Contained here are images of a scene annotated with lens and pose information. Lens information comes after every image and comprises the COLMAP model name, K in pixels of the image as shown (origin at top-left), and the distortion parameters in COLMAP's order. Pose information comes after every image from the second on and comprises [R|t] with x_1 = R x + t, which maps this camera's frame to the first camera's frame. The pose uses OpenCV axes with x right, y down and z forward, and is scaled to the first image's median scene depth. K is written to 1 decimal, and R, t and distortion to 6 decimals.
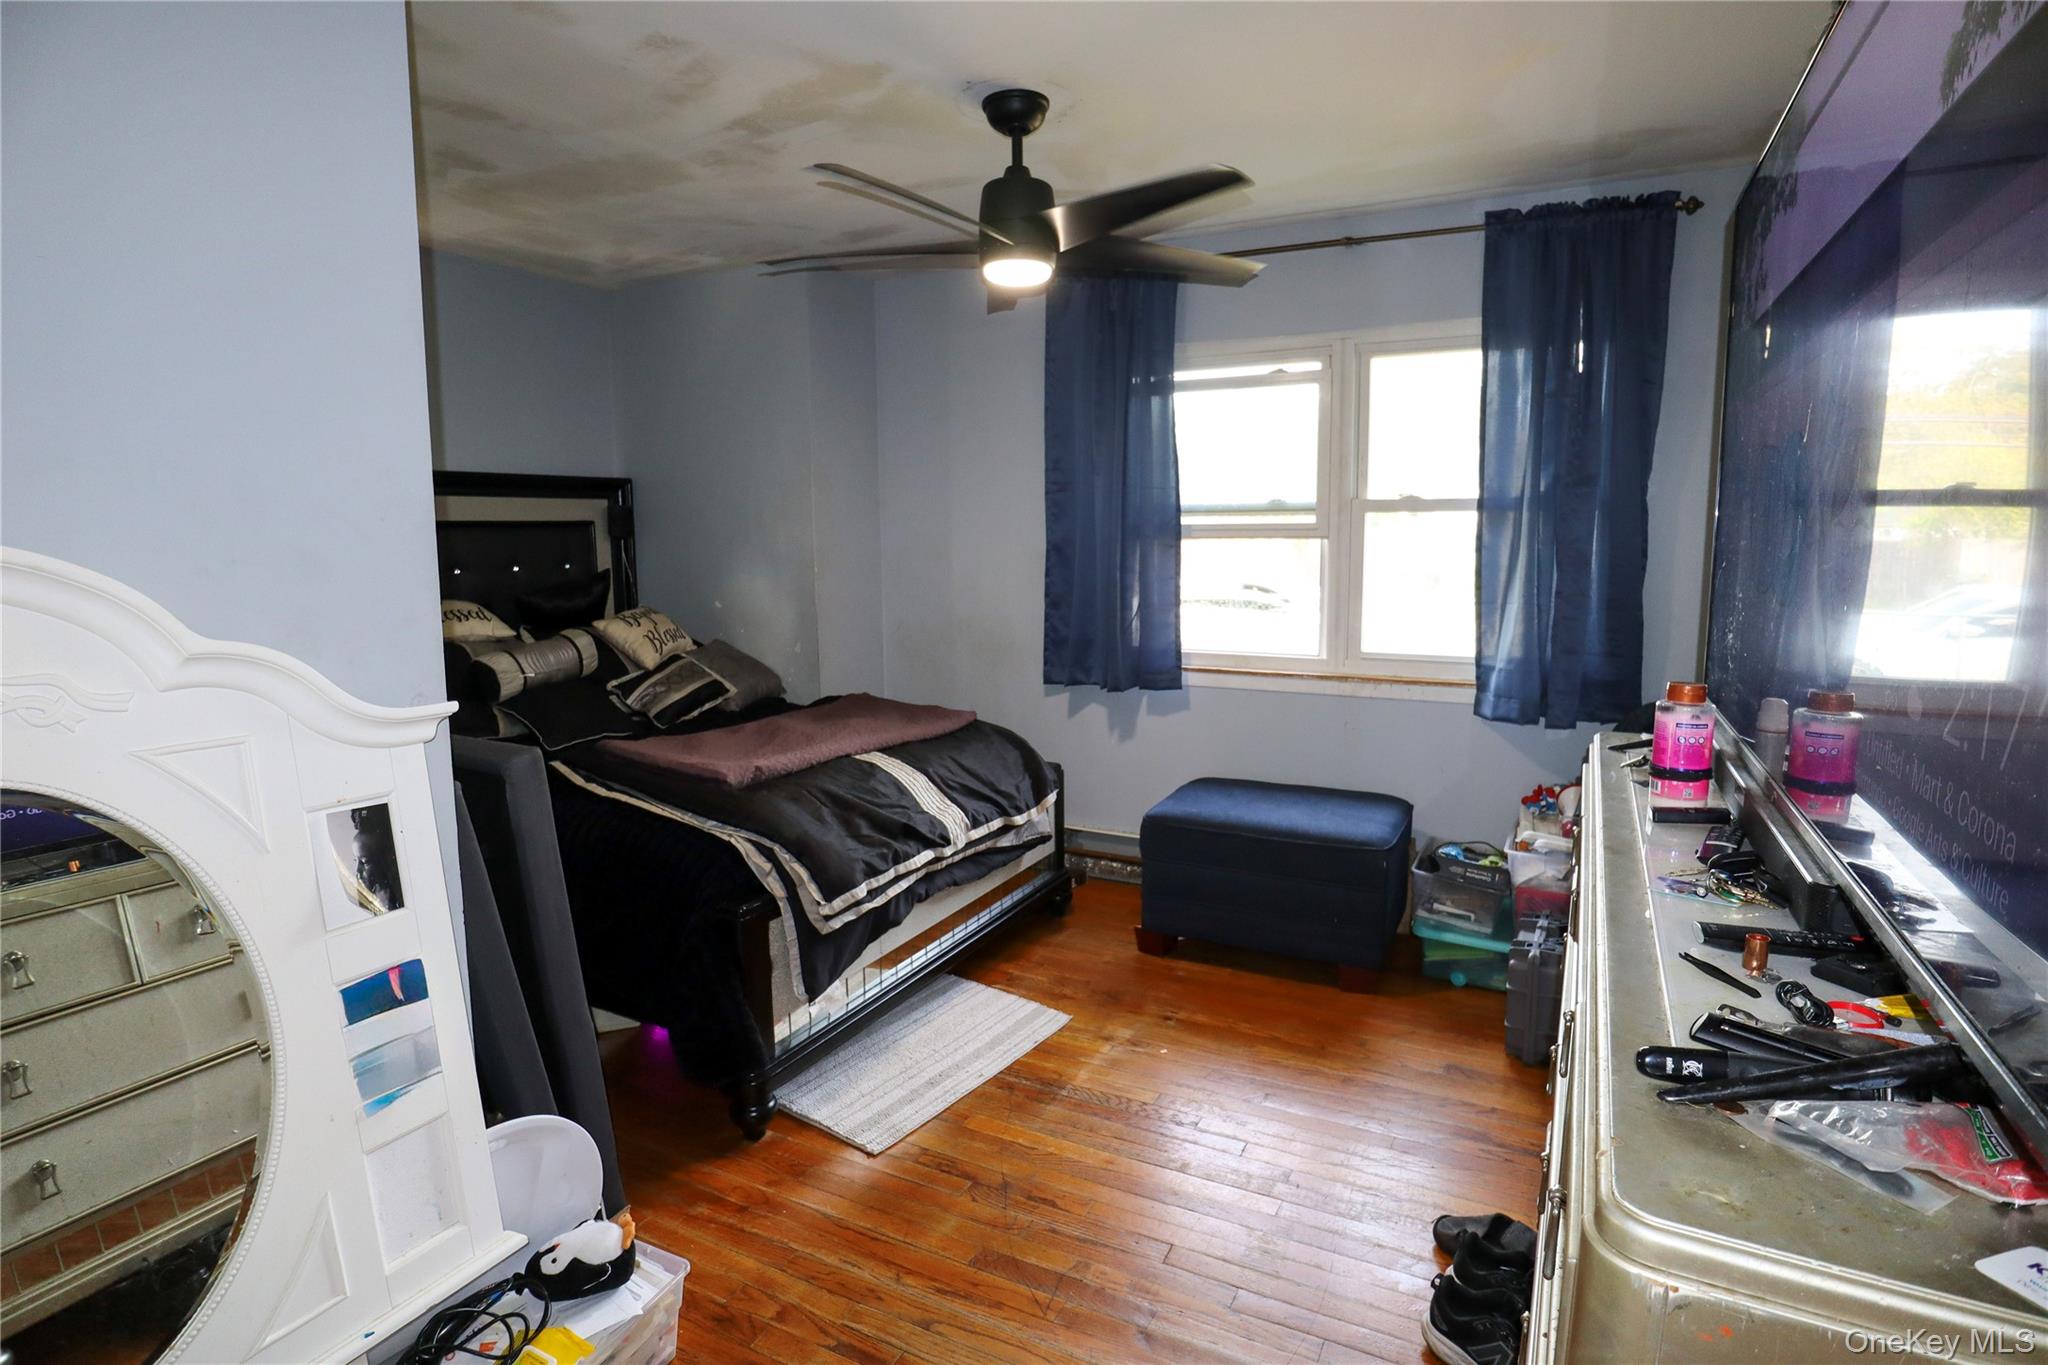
lens RADIAL K [[1044.7, 0, 1057.7], [0, 1044.7, 639.7], [0, 0, 1]] dist [-0.000703, -0.000225]
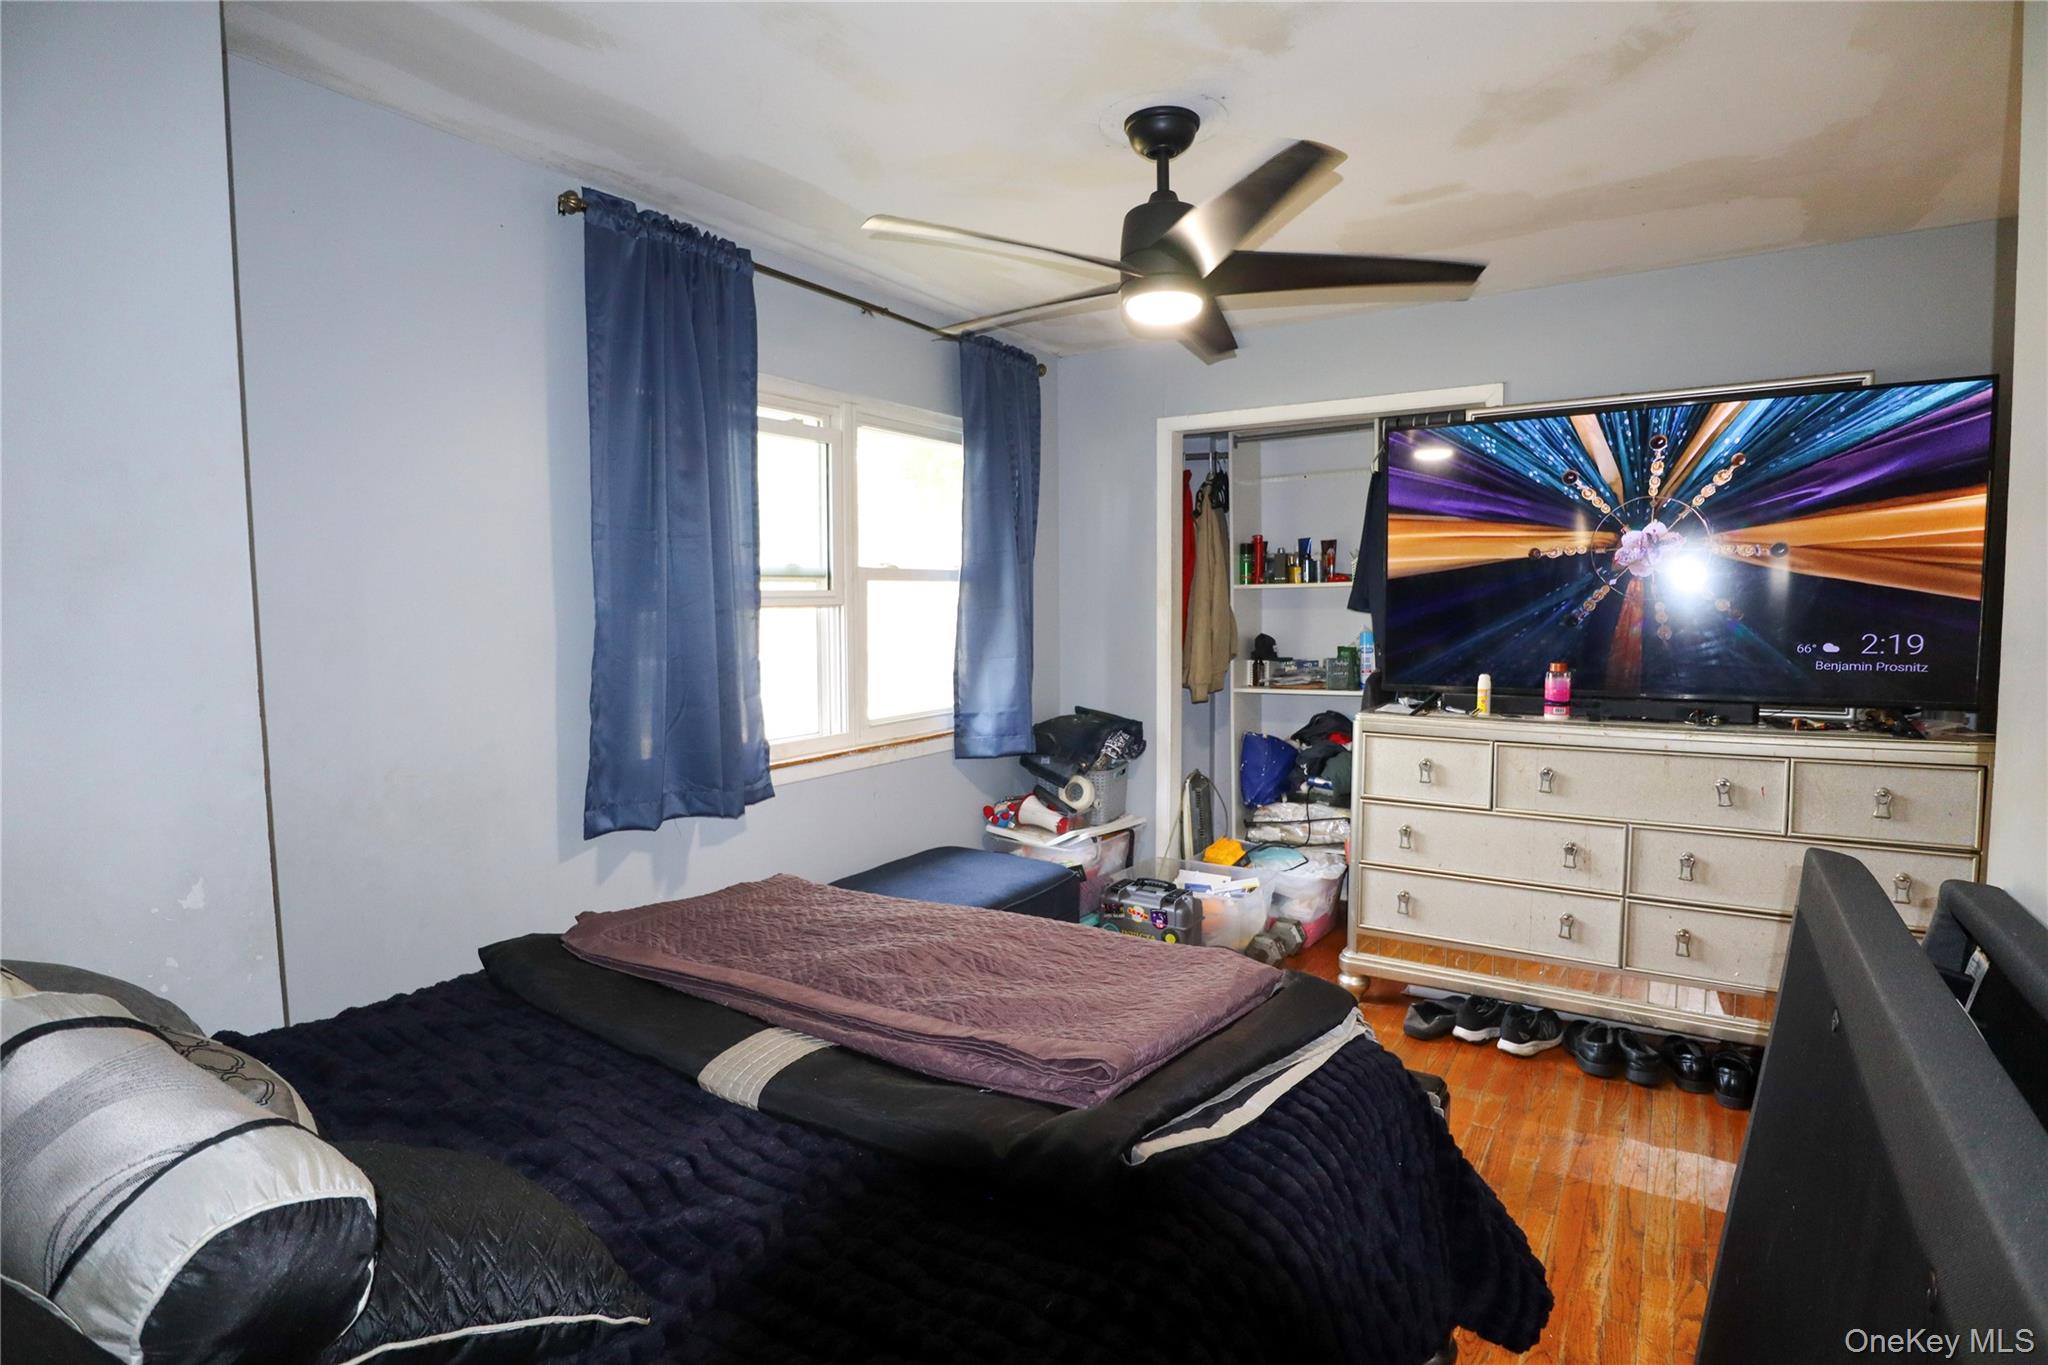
lens RADIAL K [[1044.7, 0, 1057.7], [0, 1044.7, 639.7], [0, 0, 1]] dist [-0.000703, -0.000225]
pose [[0.088332, -0.043820, 0.995127, -0.694608], [0.100248, 0.994351, 0.034888, -0.083531], [-0.991034, 0.096677, 0.092226, 0.748722]]
